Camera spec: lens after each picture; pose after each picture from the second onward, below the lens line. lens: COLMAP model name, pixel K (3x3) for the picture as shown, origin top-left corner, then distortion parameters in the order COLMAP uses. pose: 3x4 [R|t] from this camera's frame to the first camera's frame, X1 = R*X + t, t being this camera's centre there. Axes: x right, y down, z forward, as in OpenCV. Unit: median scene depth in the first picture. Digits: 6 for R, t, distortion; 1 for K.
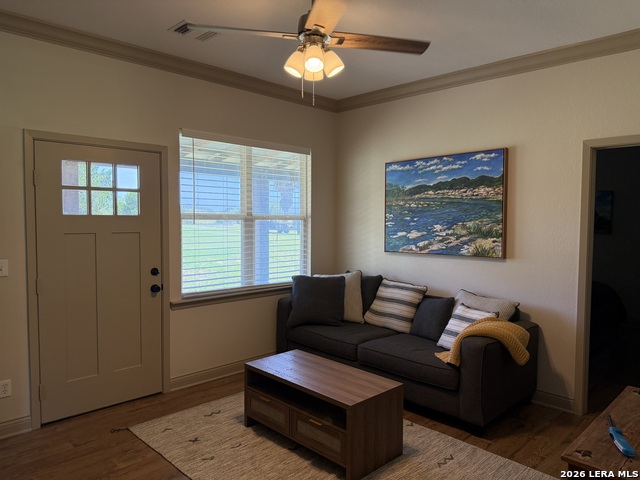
lens RADIAL K [[458.9, 0, 320.5], [0, 458.9, 240.1], [0, 0, 1]] dist [0.029538, -0.006069]
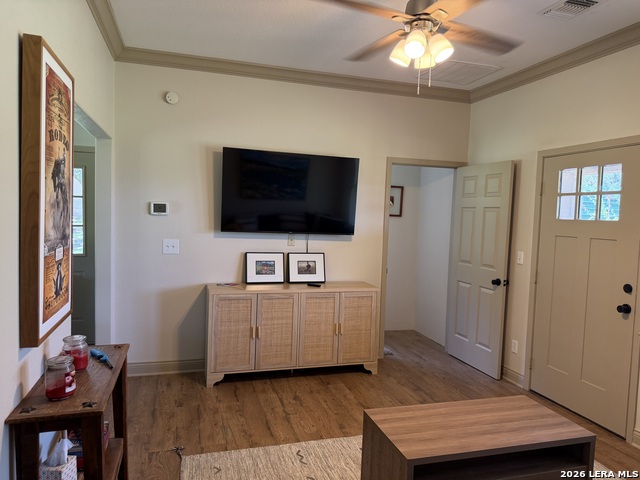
lens RADIAL K [[458.9, 0, 319.5], [0, 458.9, 240.9], [0, 0, 1]] dist [0.029538, -0.006069]
pose [[-0.453673, 0.031324, -0.890618, 0.692518], [-0.077736, 0.994182, 0.074564, -0.039390], [0.887771, 0.103061, -0.448599, 0.959208]]
